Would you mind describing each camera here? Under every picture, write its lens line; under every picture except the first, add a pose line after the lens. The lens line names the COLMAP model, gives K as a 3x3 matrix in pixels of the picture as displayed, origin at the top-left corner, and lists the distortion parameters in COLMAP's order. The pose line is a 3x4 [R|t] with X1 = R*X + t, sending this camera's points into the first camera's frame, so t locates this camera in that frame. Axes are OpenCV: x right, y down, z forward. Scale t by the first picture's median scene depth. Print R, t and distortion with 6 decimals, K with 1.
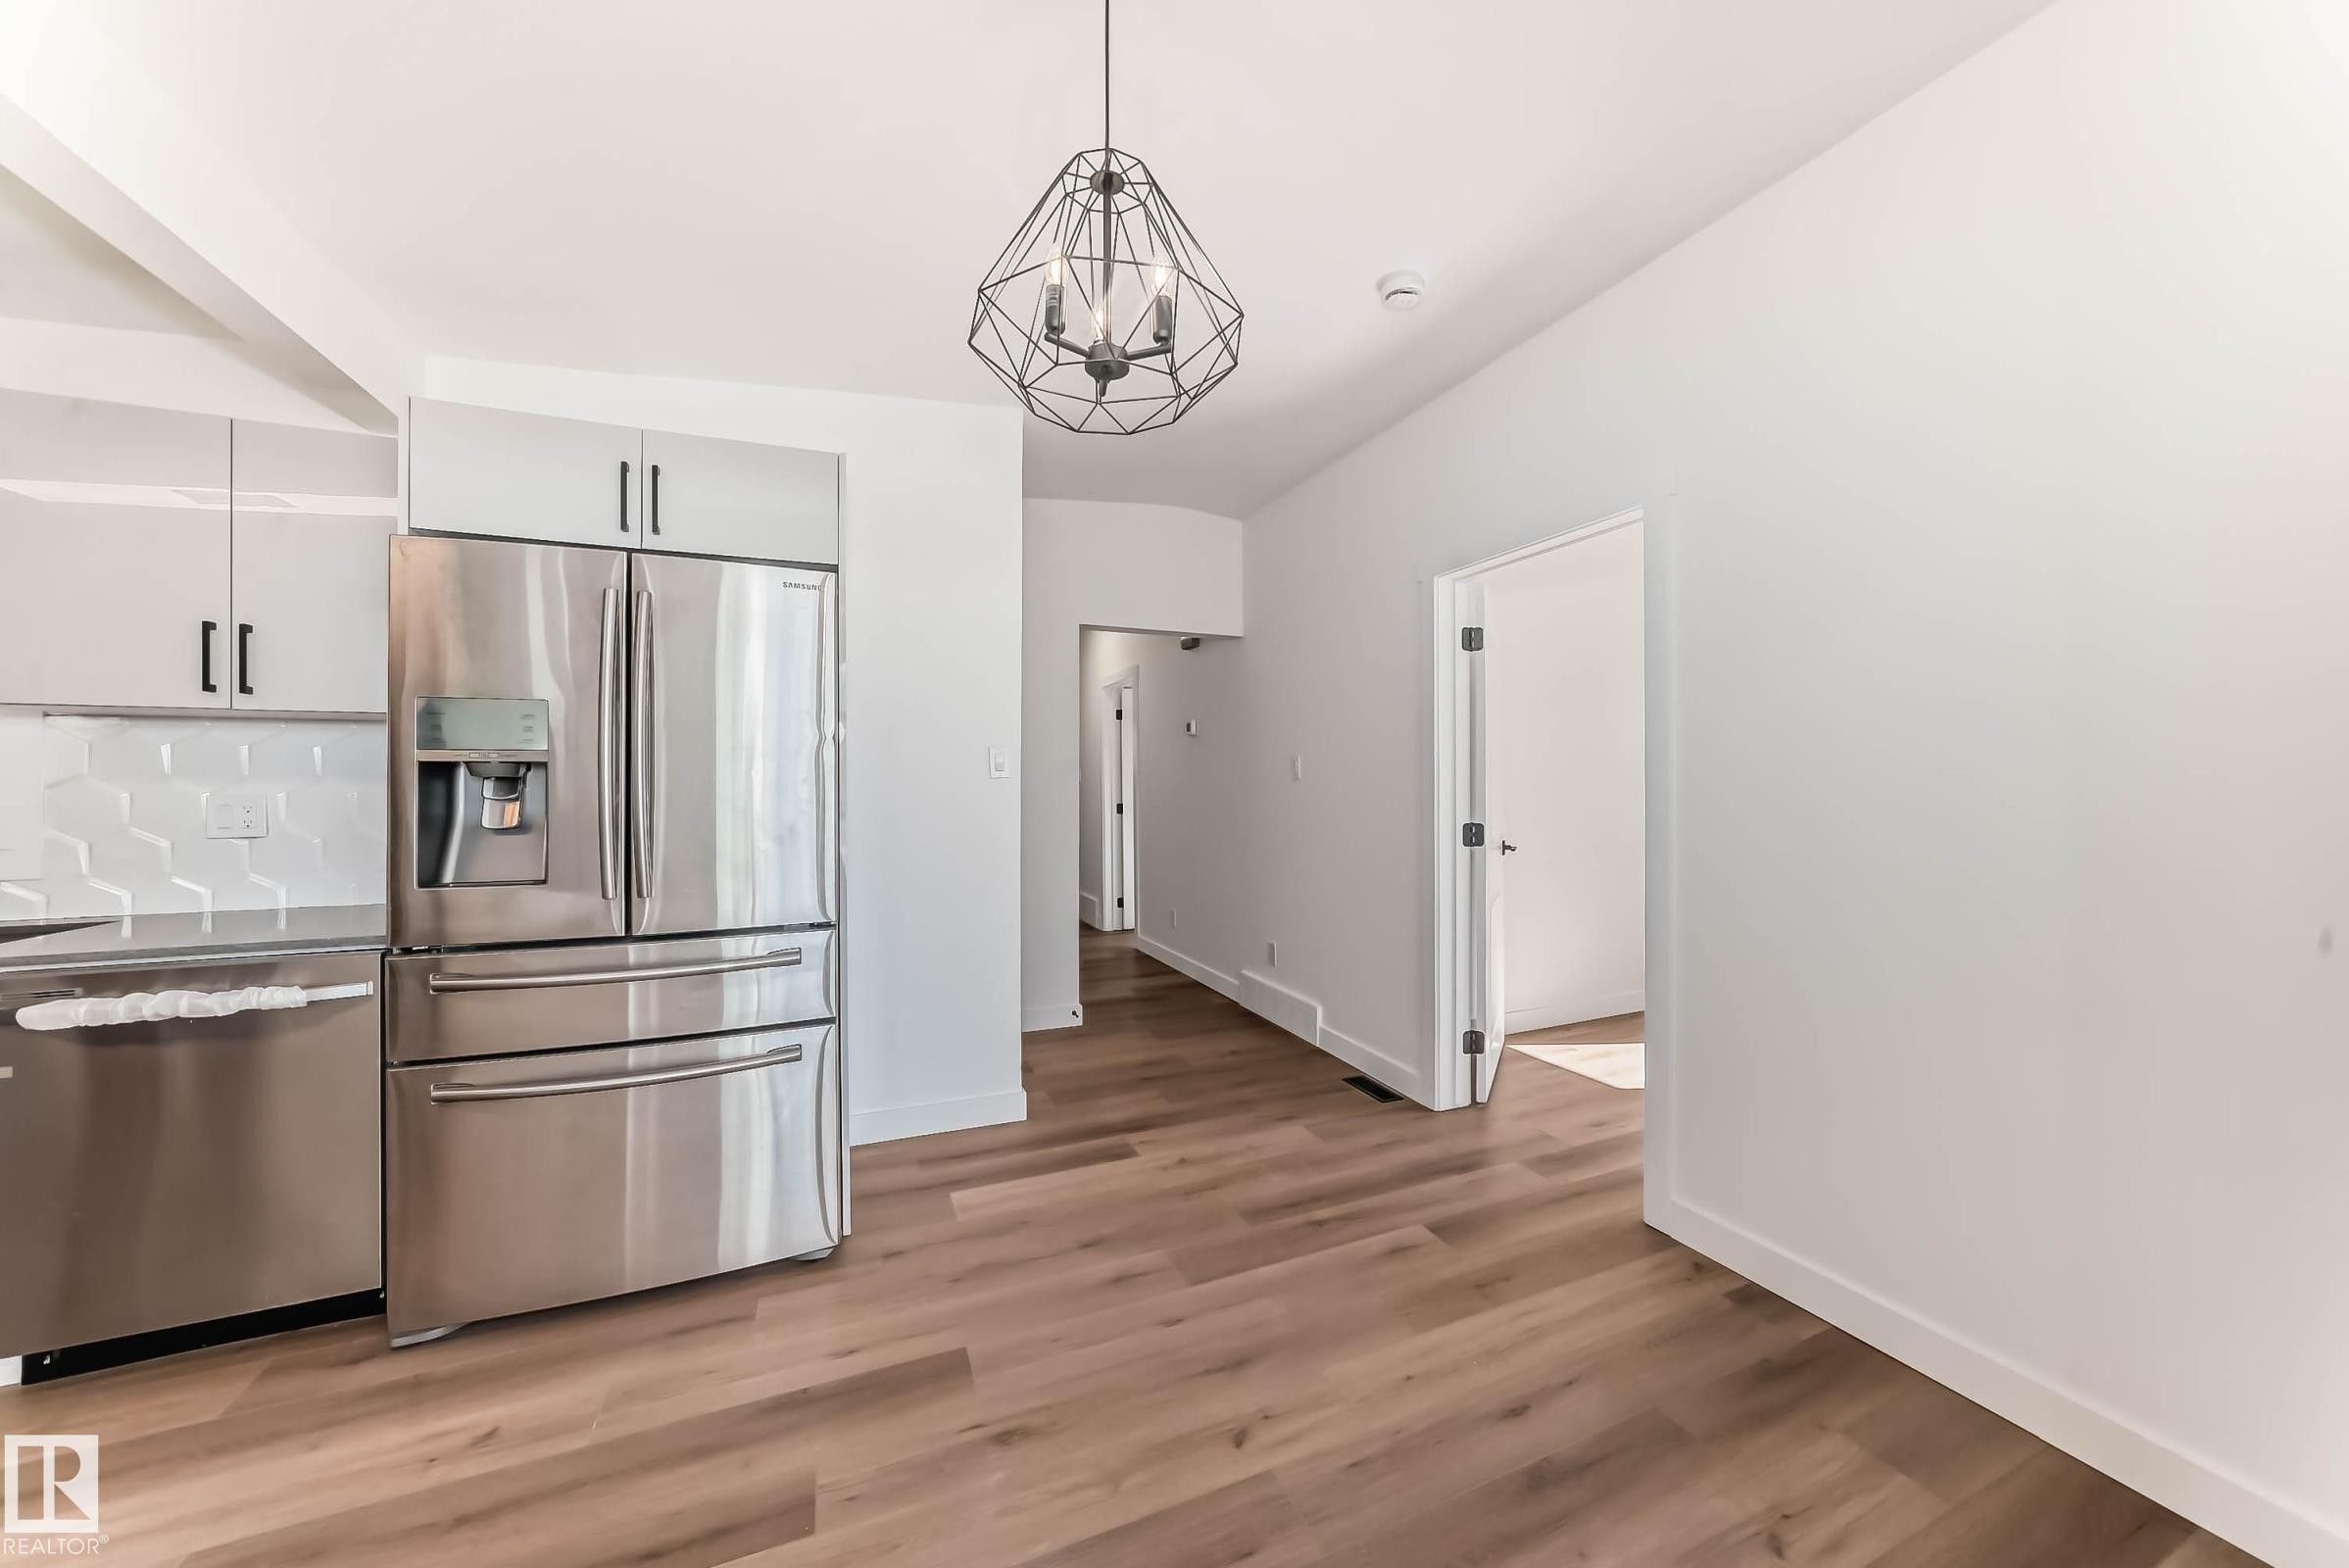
lens RADIAL K [[825.4, 0, 1188.7], [0, 825.4, 795.8], [0, 0, 1]] dist [-0.026794, 0.007609]
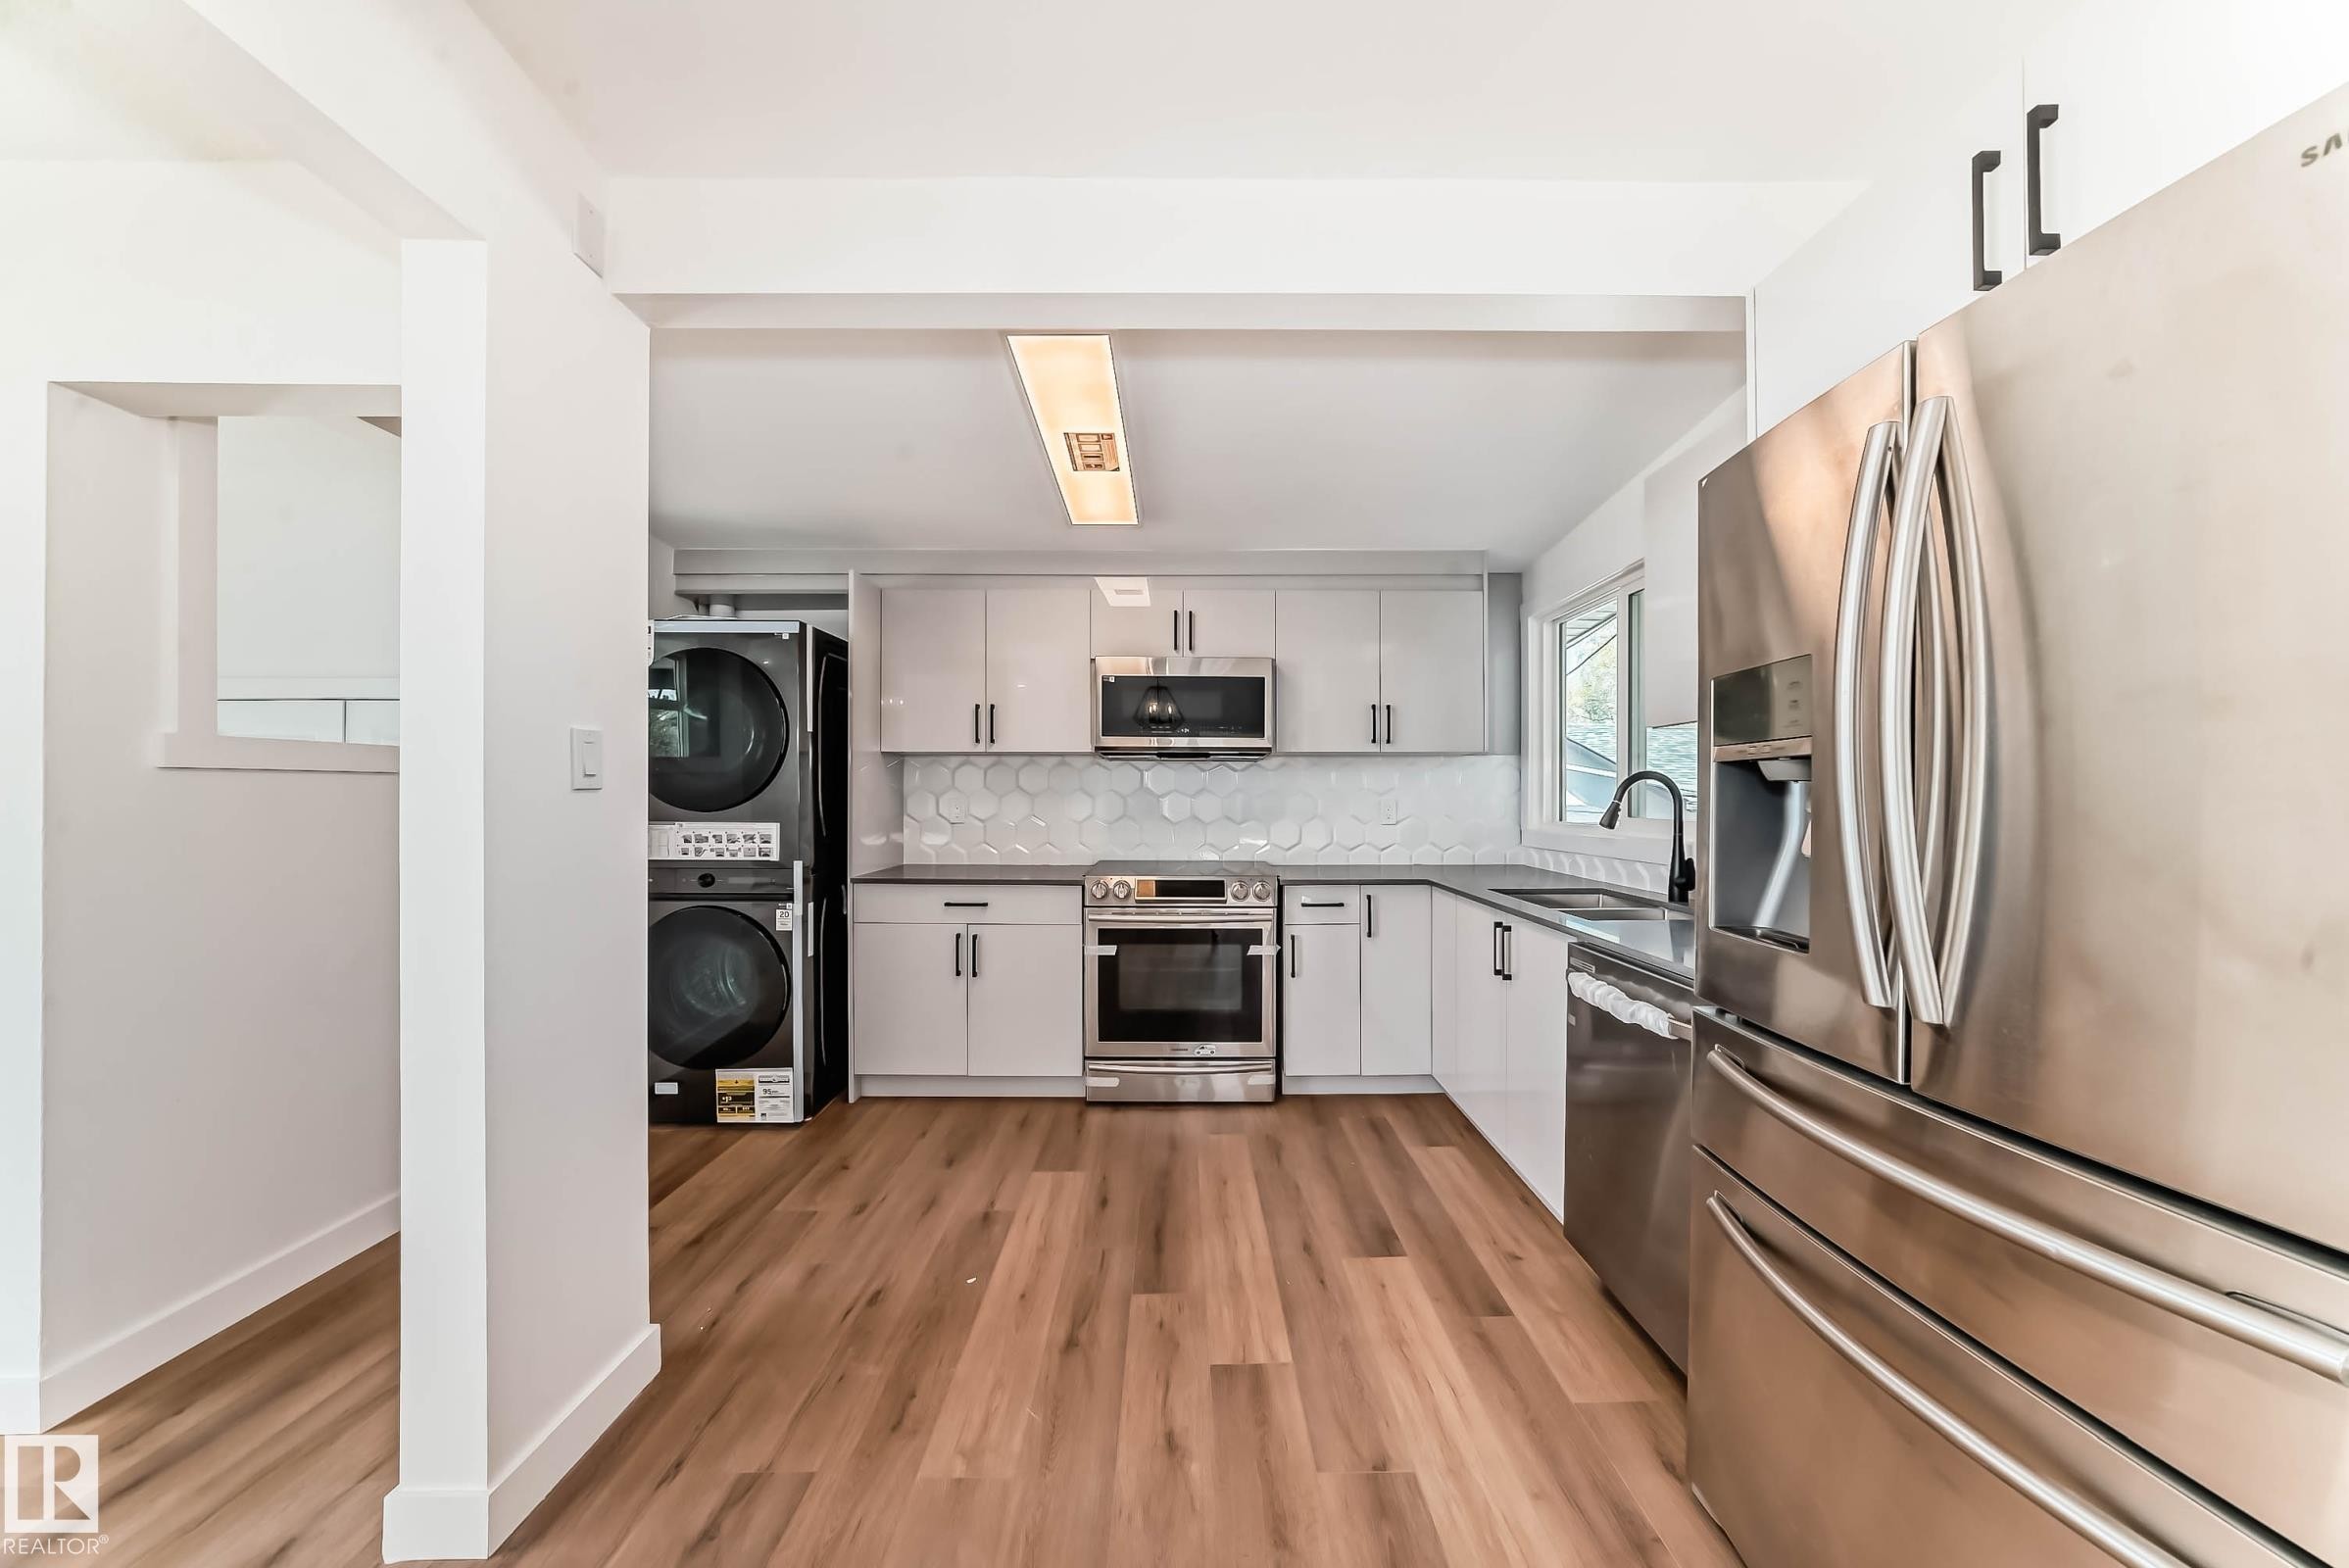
lens RADIAL K [[825.4, 0, 1188.7], [0, 825.4, 795.8], [0, 0, 1]] dist [-0.026794, 0.007609]
pose [[-0.384675, 0.004731, -0.923040, -0.032862], [-0.006709, 0.999946, 0.007921, -0.009694], [0.923028, 0.009240, -0.384623, 0.569843]]
